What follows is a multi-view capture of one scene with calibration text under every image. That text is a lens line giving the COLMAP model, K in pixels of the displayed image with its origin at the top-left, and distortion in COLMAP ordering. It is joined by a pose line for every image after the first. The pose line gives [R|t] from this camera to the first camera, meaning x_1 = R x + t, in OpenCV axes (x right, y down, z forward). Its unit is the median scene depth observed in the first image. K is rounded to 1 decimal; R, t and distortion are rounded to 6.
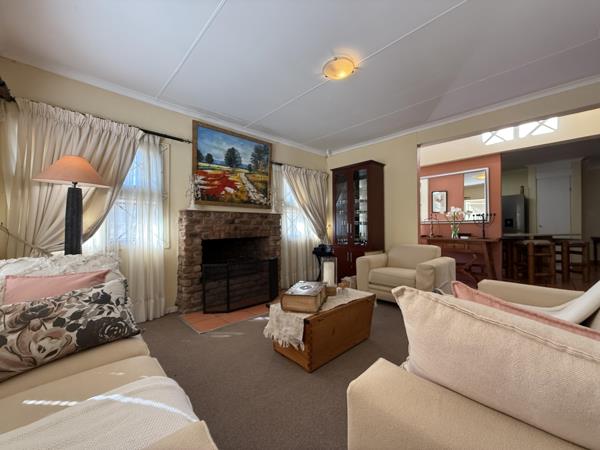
lens RADIAL K [[239.0, 0, 298.3], [0, 239.0, 223.9], [0, 0, 1]] dist [-0.000971, -0.000009]
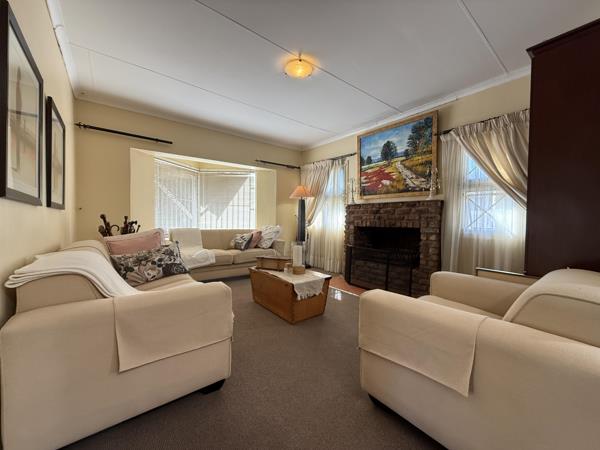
lens RADIAL K [[239.0, 0, 298.3], [0, 239.0, 223.9], [0, 0, 1]] dist [-0.000971, -0.000009]
pose [[-0.094411, 0.025420, -0.995209, 0.788877], [0.002739, 0.999677, 0.025275, 0.015890], [0.995530, -0.000340, -0.094450, 0.684536]]
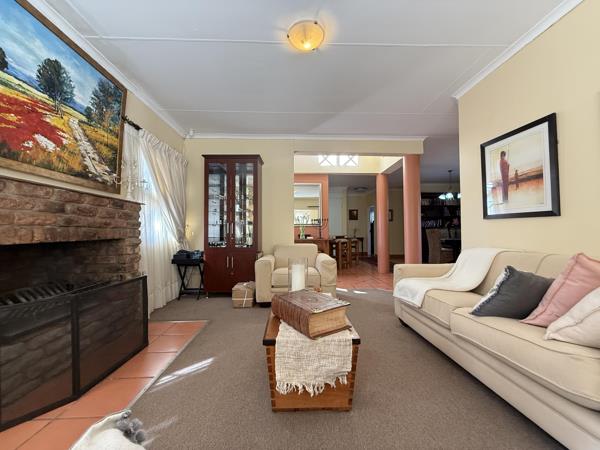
lens RADIAL K [[239.0, 0, 298.3], [0, 239.0, 223.9], [0, 0, 1]] dist [-0.000971, -0.000009]
pose [[0.664819, 0.028843, 0.746447, -0.291918], [-0.006635, 0.999443, -0.032709, 0.033117], [-0.746975, 0.016793, 0.664640, 0.288321]]
